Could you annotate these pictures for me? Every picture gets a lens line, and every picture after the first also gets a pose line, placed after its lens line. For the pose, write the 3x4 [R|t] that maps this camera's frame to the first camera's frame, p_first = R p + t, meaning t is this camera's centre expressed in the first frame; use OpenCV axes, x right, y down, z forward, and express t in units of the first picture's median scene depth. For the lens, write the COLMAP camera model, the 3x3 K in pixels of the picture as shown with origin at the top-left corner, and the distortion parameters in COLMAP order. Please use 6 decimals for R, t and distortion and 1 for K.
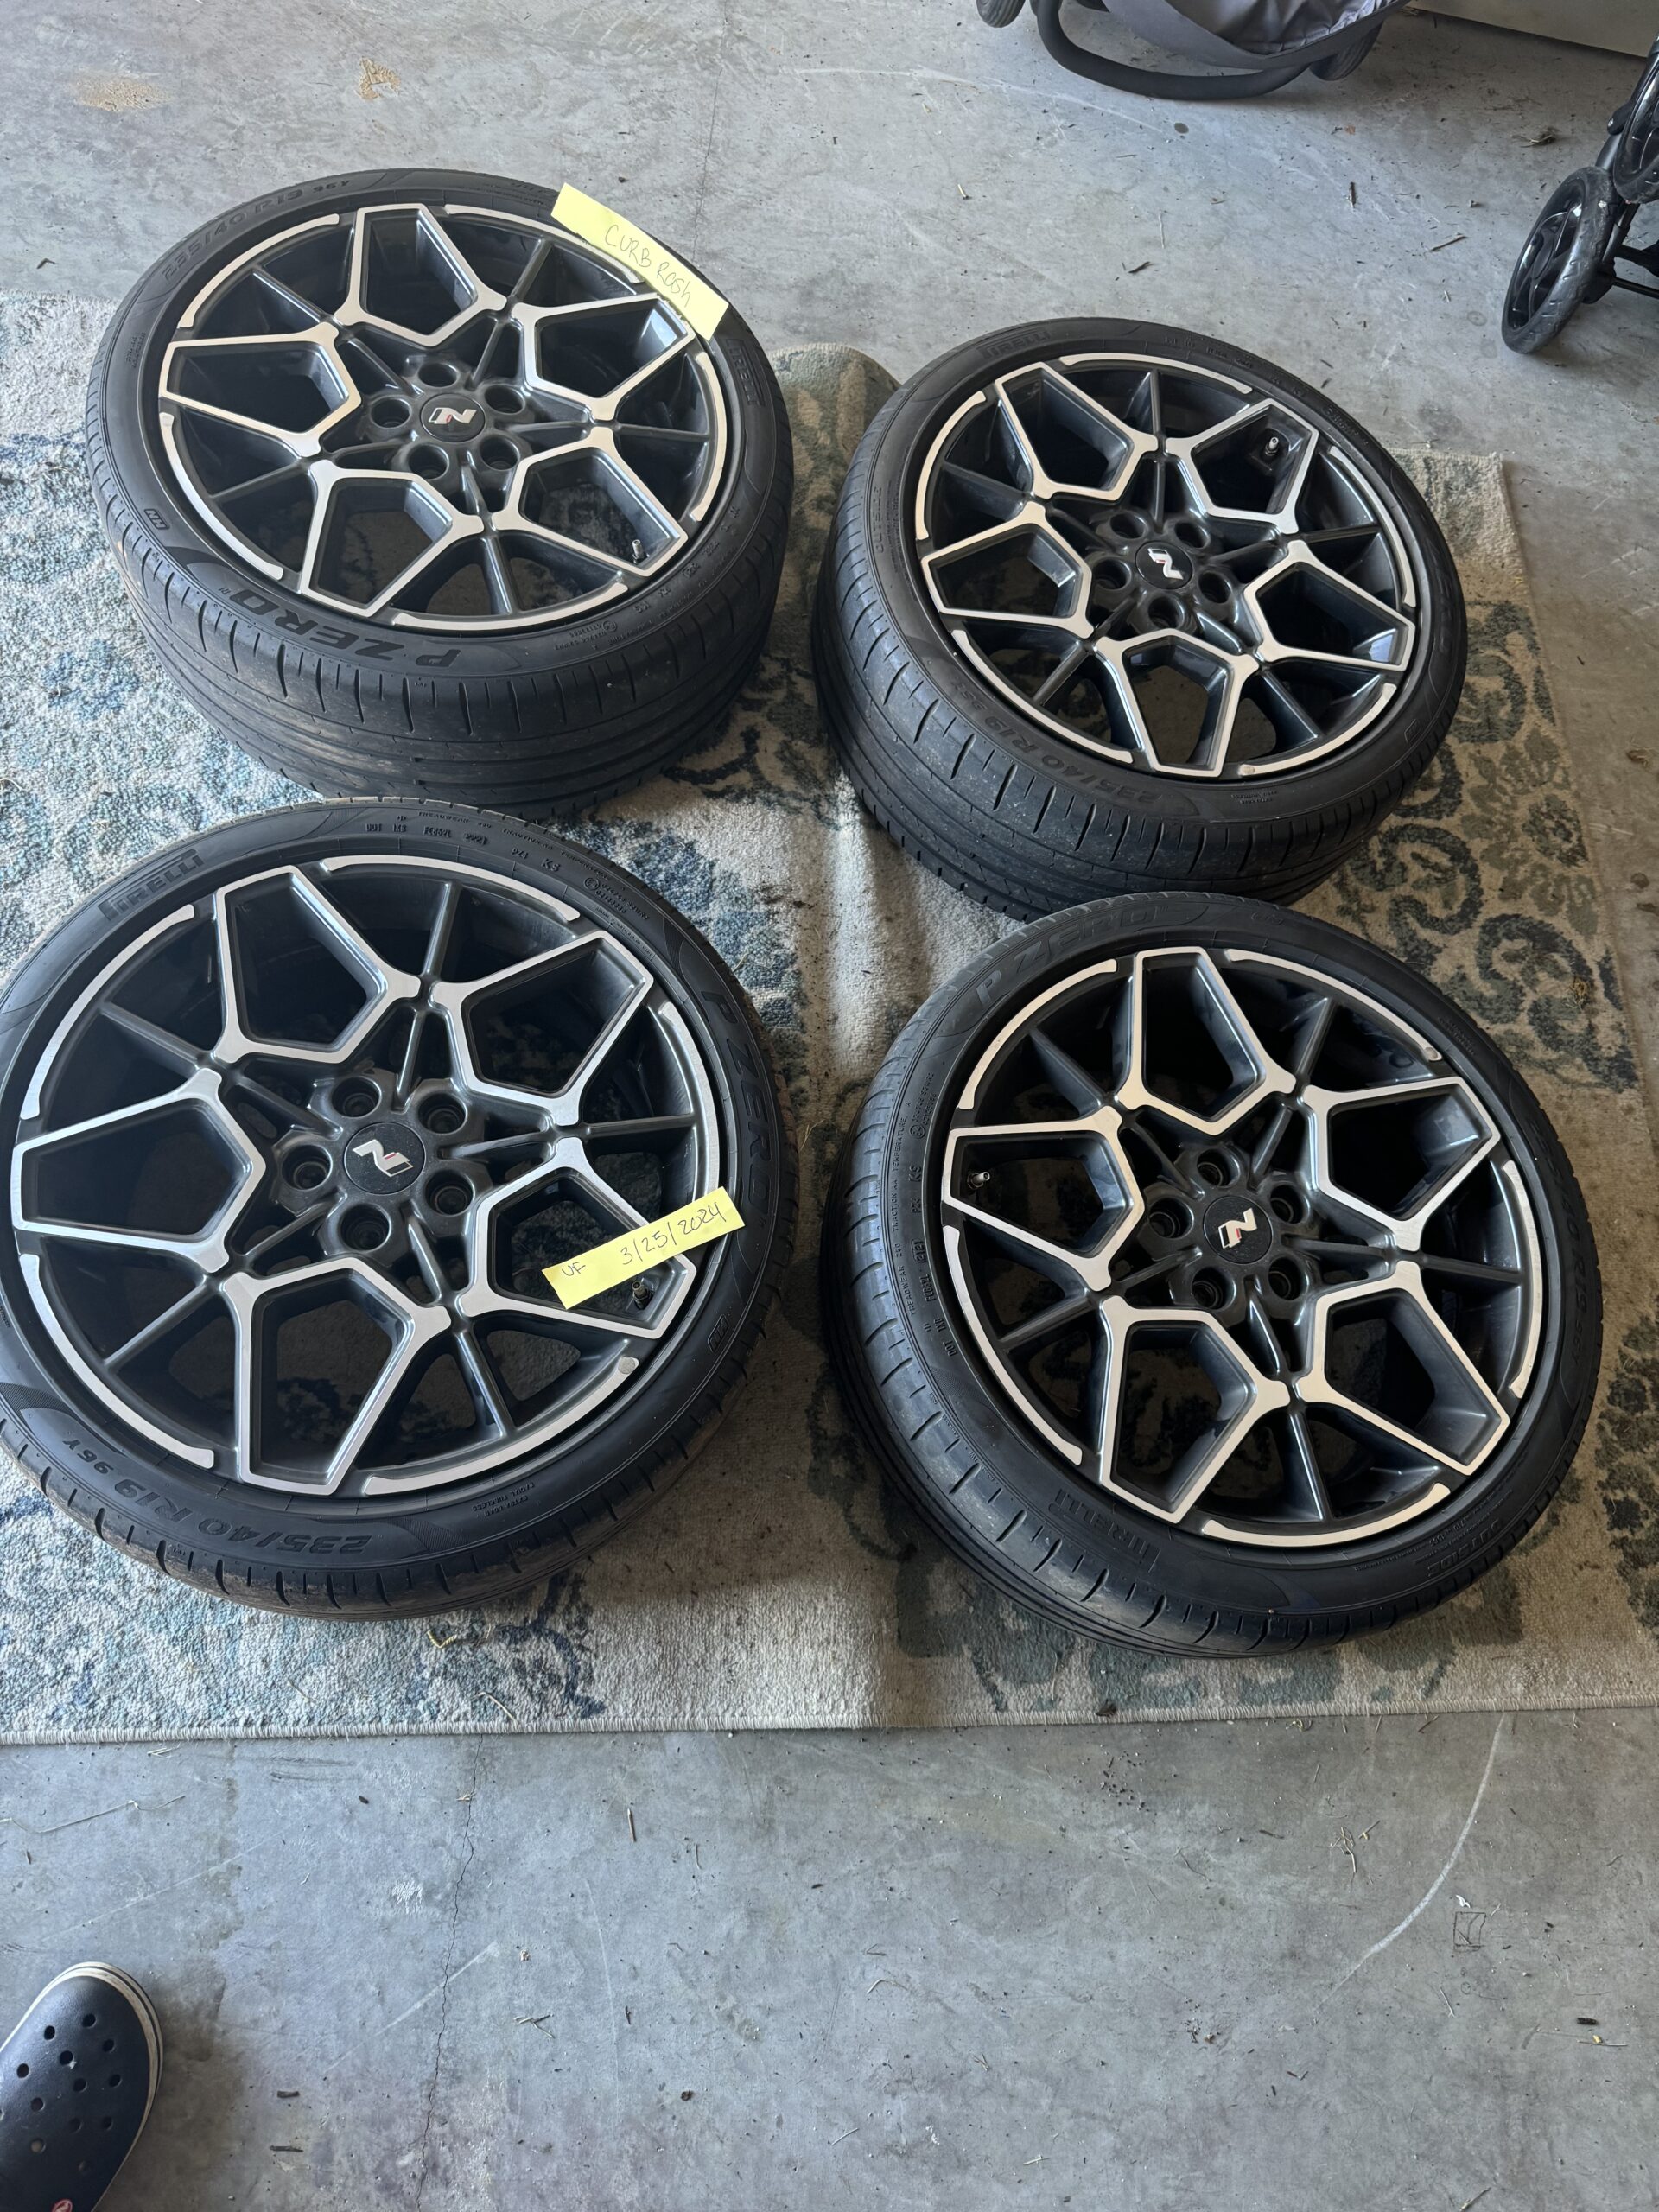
lens RADIAL K [[1694.0, 0, 865.2], [0, 1694.0, 1106.1], [0, 0, 1]] dist [0.149477, -0.351640]
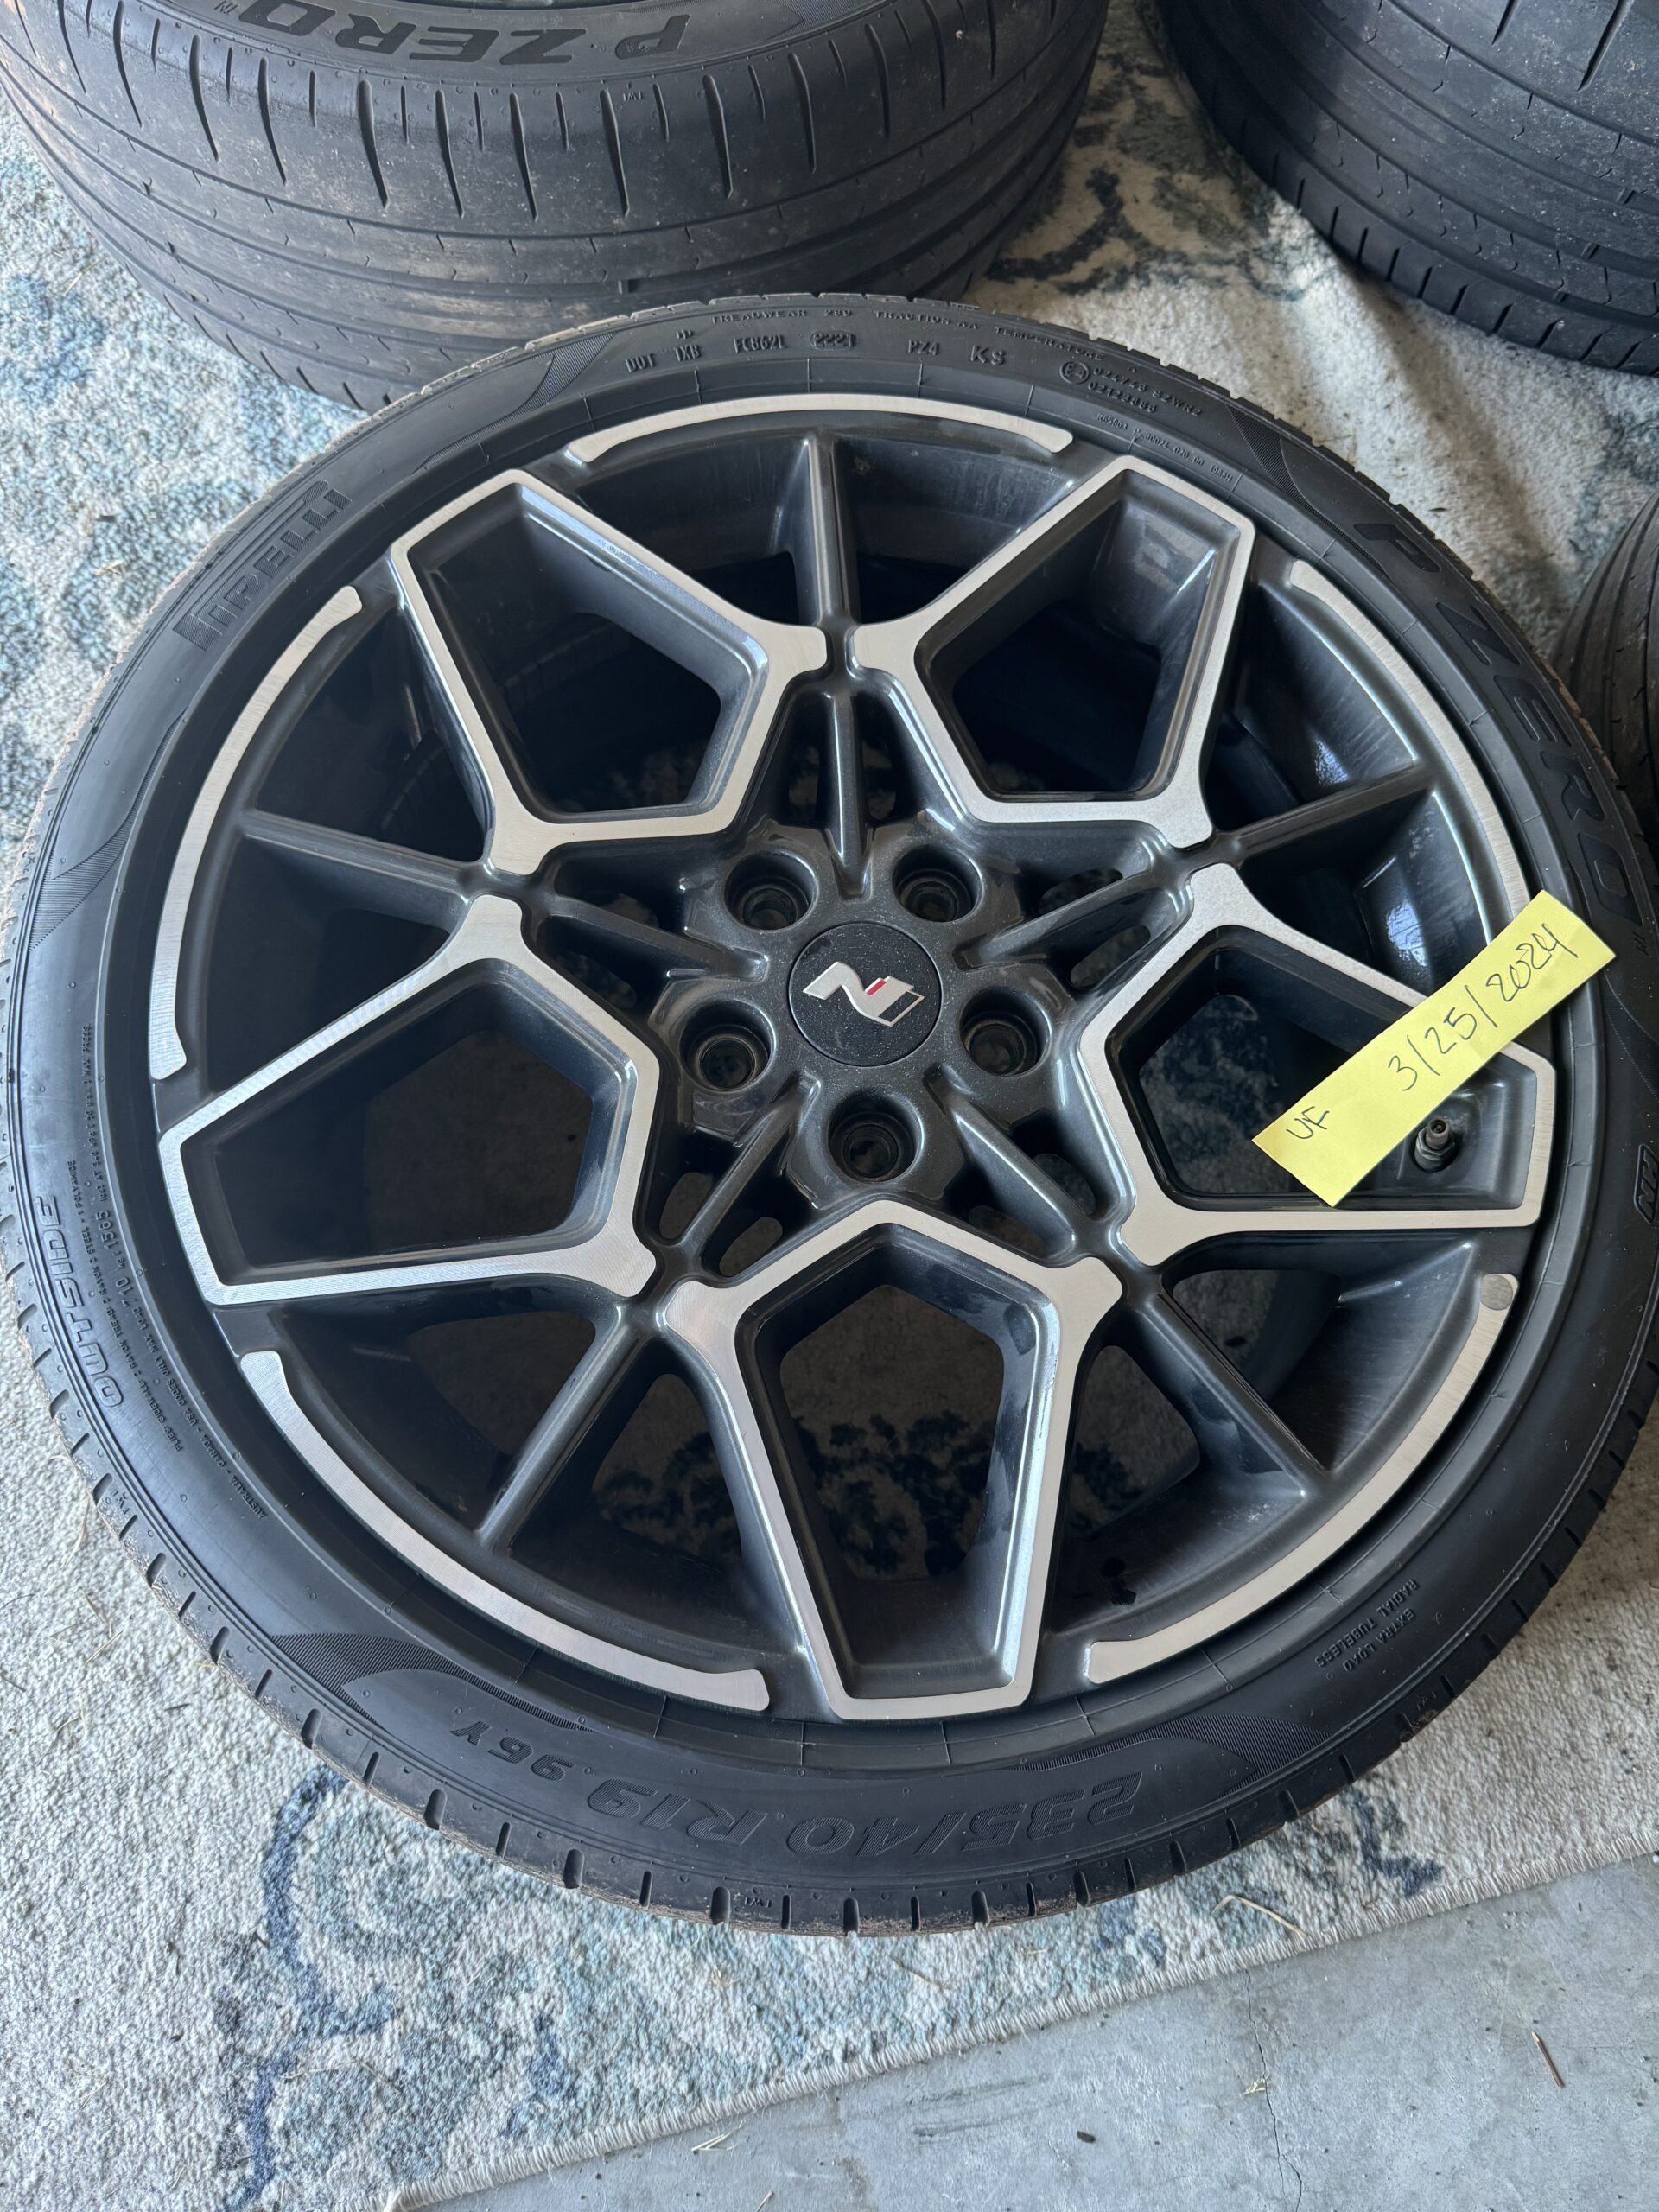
lens RADIAL K [[1678.1, 0, 843.3], [0, 1678.1, 1114.0], [0, 0, 1]] dist [0.050556, -0.088729]
pose [[0.972283, -0.229815, -0.043011, -0.263056], [0.233321, 0.965545, 0.115254, 0.006498], [0.015042, -0.122095, 0.992404, 0.491899]]
